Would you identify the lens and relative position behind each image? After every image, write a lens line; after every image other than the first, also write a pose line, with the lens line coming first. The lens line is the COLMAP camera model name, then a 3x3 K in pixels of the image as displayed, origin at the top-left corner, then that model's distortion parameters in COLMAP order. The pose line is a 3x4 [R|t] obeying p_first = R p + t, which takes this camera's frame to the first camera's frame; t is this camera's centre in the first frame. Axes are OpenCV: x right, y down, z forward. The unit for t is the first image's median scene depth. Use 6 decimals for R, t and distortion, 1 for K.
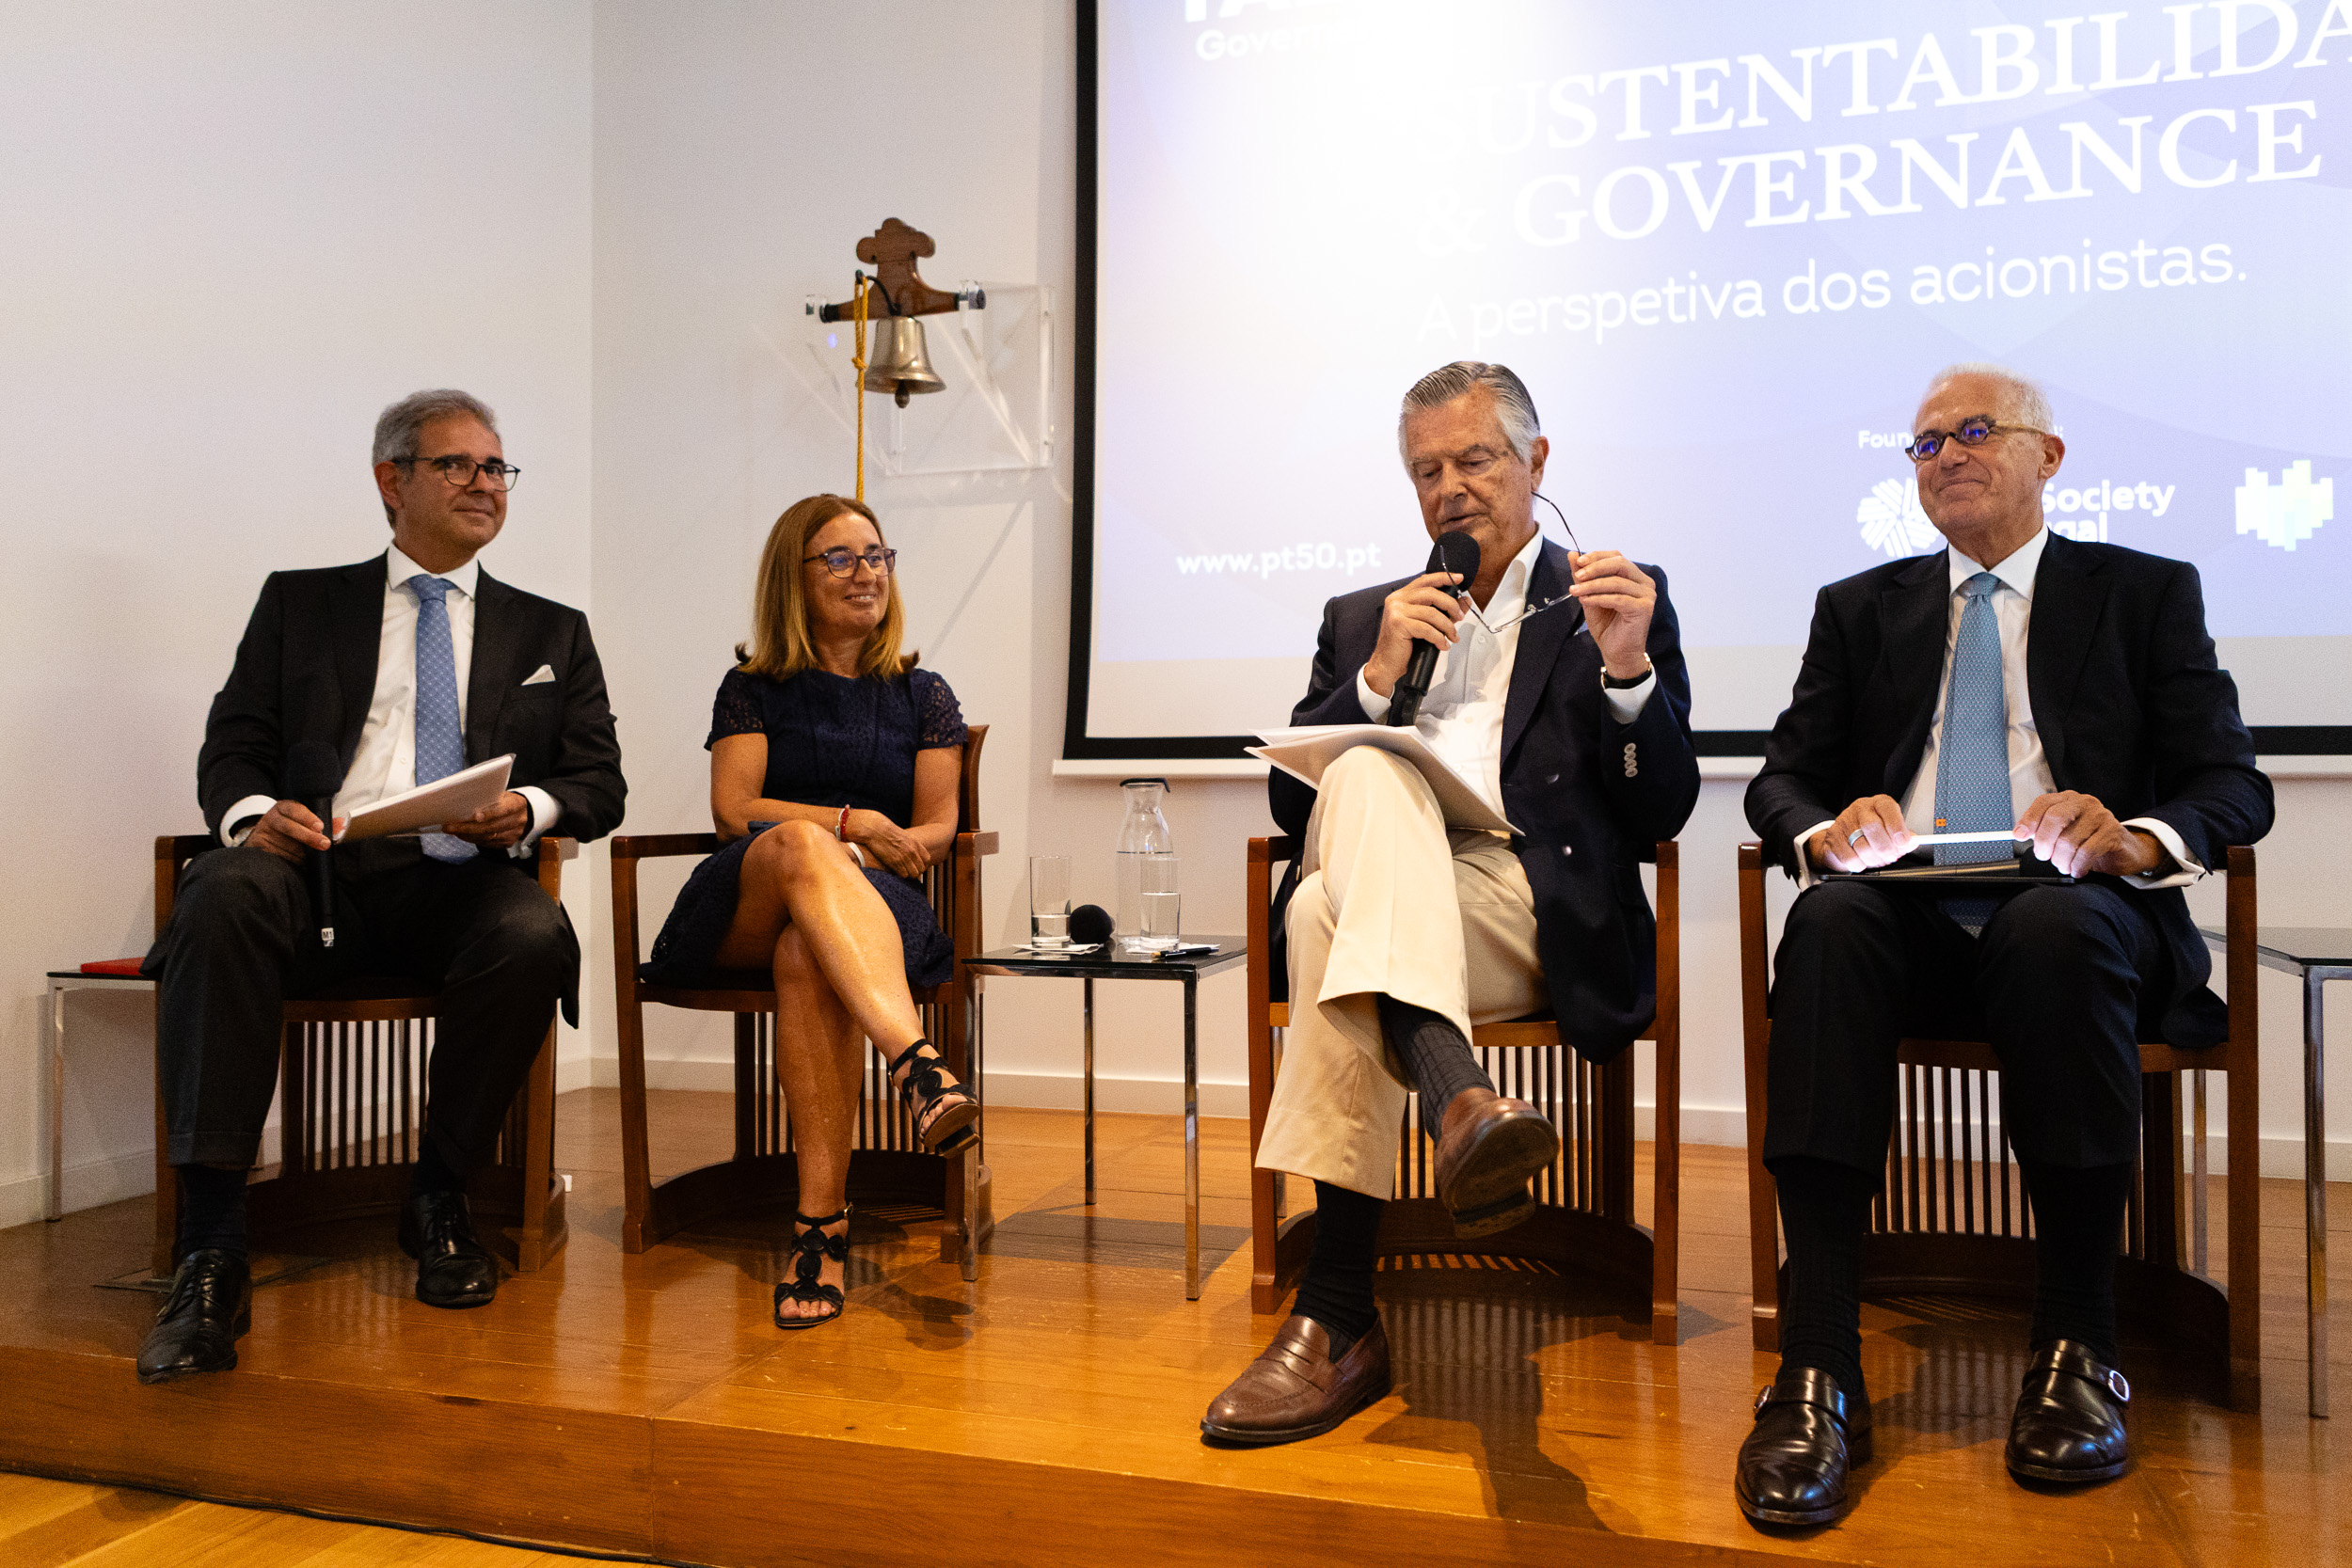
lens RADIAL K [[1640.3, 0, 1126.3], [0, 1640.3, 819.2], [0, 0, 1]] dist [-0.022329, 0.001062]
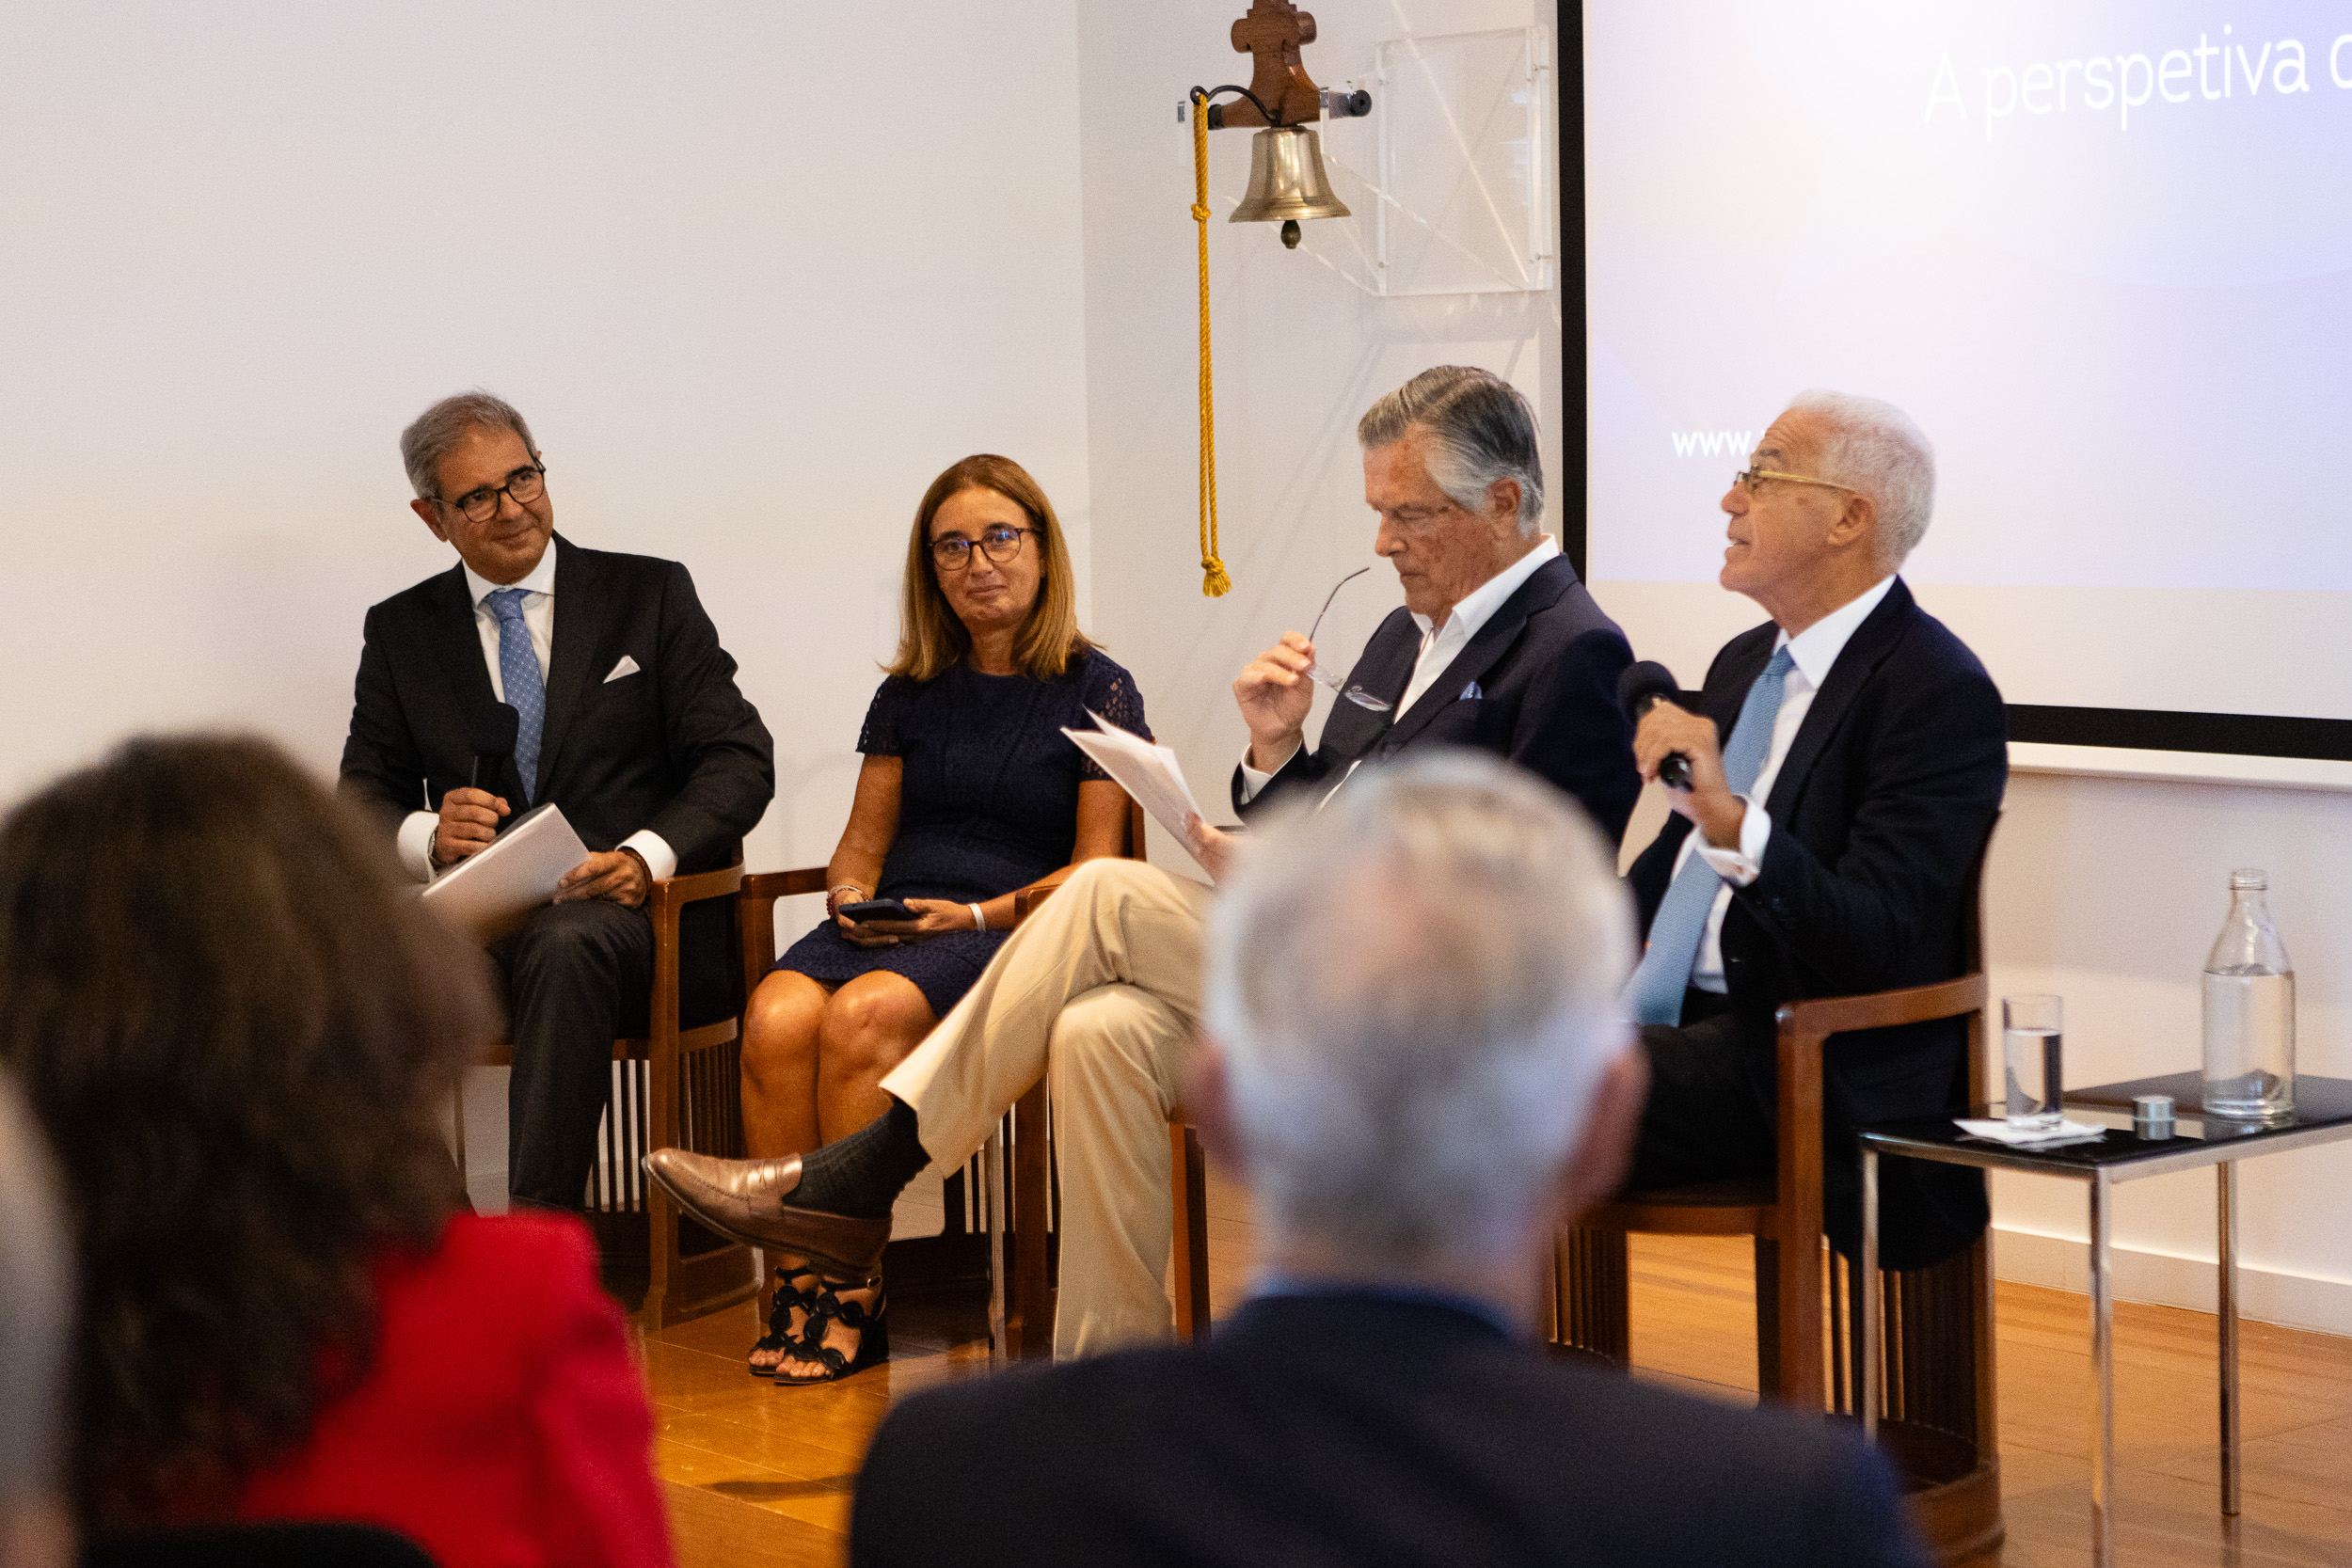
lens RADIAL K [[4565.5, 0, 1176.0], [0, 4565.5, 784.0], [0, 0, 1]] dist [-0.366357, 1.079551]
pose [[0.833779, 0.015437, -0.551883, 0.996901], [0.021408, 0.997953, 0.060257, -0.145704], [0.551683, -0.062056, 0.831742, -0.763696]]
